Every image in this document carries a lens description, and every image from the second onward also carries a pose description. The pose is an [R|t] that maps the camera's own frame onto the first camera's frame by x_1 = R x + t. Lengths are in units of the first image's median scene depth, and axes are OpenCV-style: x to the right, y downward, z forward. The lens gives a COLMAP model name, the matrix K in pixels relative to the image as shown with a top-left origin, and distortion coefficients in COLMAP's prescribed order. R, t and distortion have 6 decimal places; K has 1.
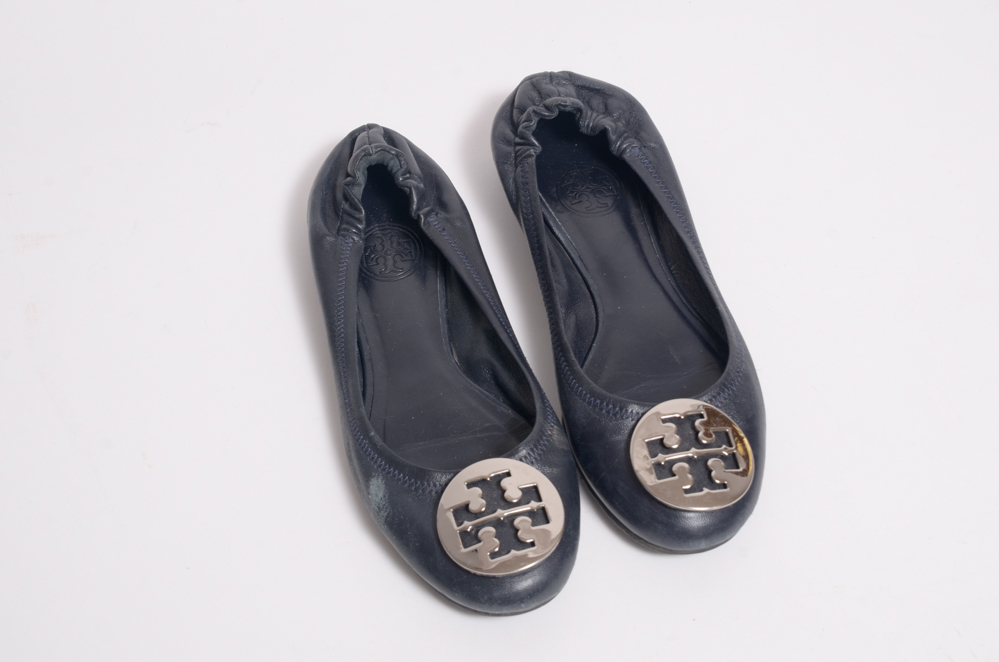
lens RADIAL K [[1827.6, 0, 499.5], [0, 1827.6, 331.0], [0, 0, 1]] dist [-0.040847, 0.205439]
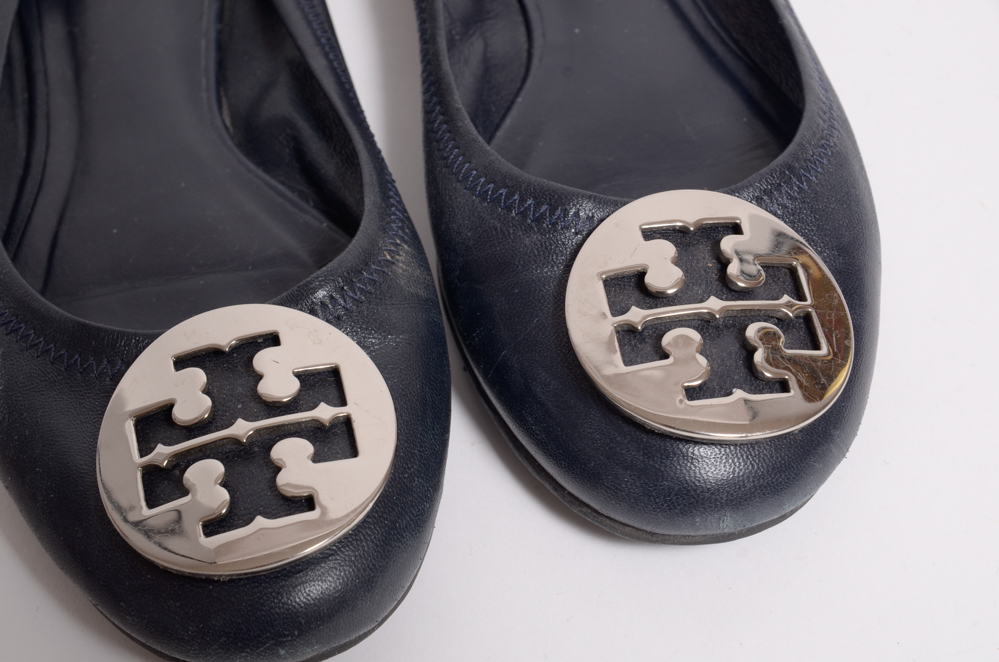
lens RADIAL K [[1827.6, 0, 499.5], [0, 1827.6, 331.0], [0, 0, 1]] dist [-0.040847, 0.205439]
pose [[0.998766, 0.033018, -0.037103, 0.066572], [-0.033081, 0.999452, -0.001065, 0.068374], [0.037048, 0.002291, 0.999311, 0.526279]]
